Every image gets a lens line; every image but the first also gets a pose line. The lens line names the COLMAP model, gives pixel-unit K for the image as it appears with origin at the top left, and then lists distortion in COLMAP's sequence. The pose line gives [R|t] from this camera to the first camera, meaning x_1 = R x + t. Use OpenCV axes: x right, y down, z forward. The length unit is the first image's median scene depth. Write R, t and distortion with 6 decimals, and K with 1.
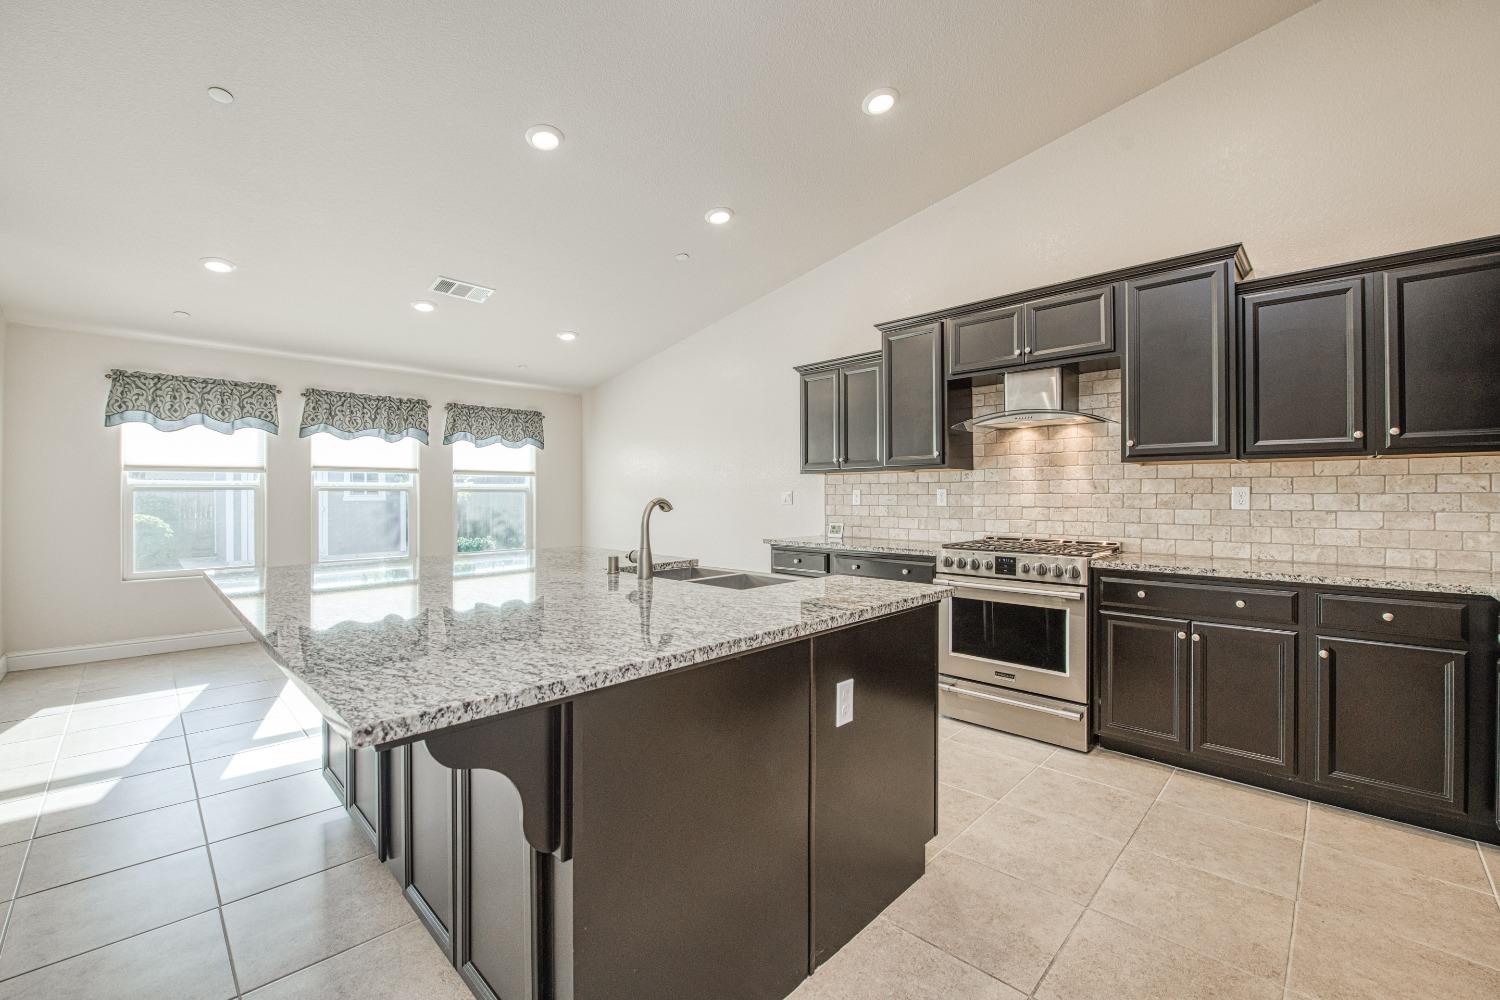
lens RADIAL K [[609.6, 0, 752.4], [0, 609.6, 499.7], [0, 0, 1]] dist [-0.026882, 0.001018]
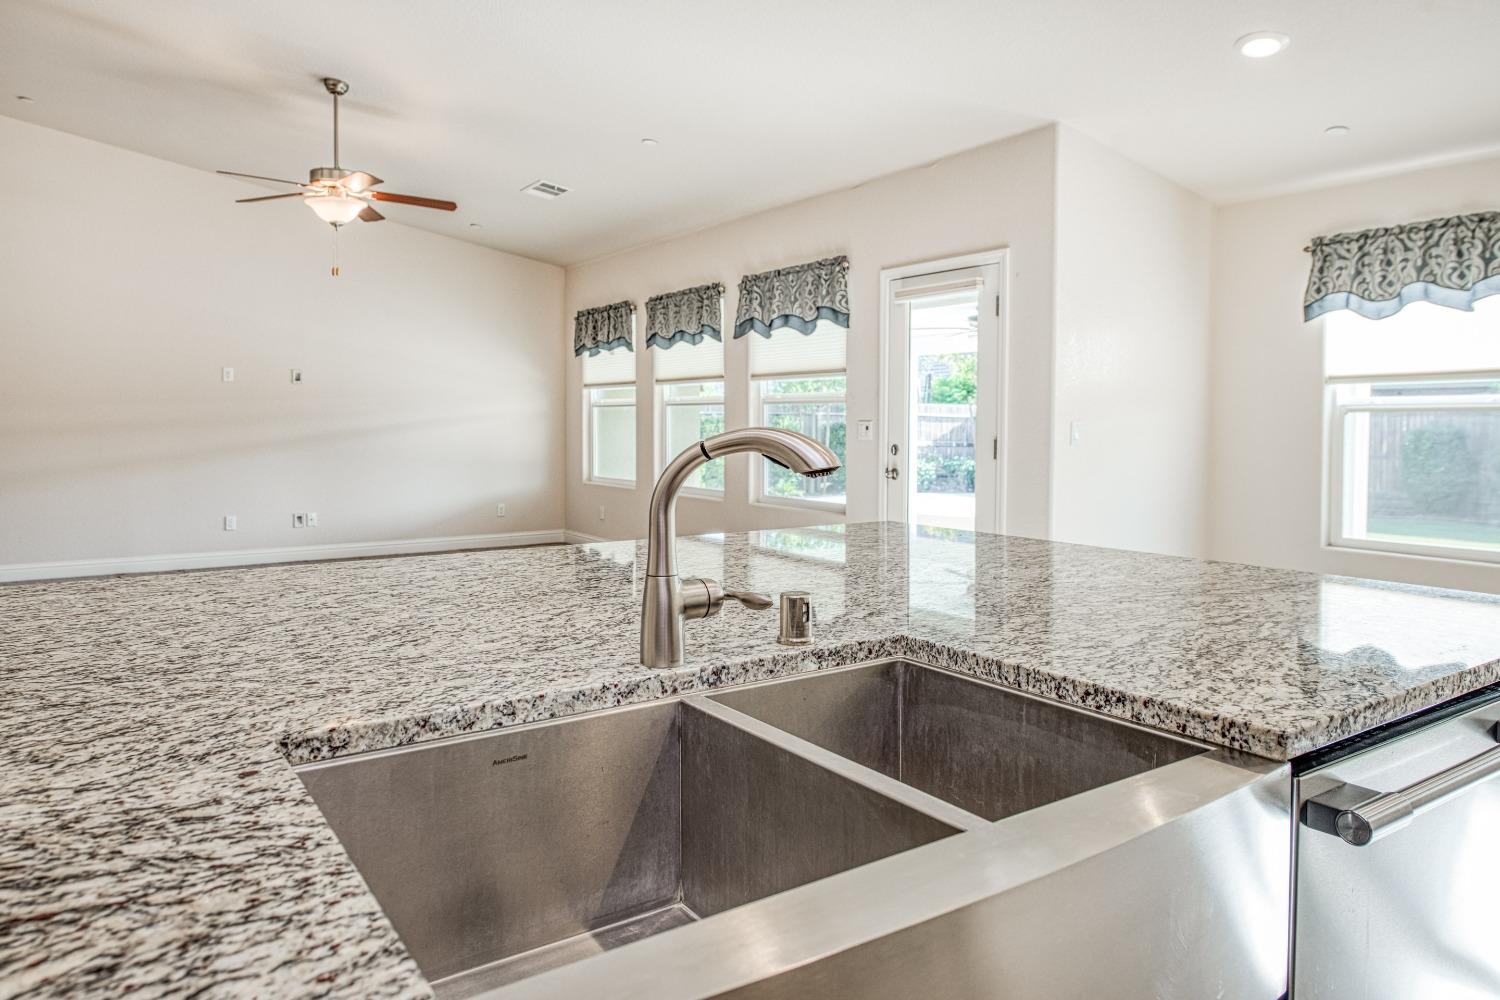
lens RADIAL K [[958.3, 0, 742.0], [0, 958.3, 487.1], [0, 0, 1]] dist [0.002735, 0.005168]
pose [[-0.190086, 0.074017, -0.978973, 0.169058], [-0.004611, 0.997076, 0.076281, -0.011725], [0.981757, 0.019014, -0.189189, 0.554344]]
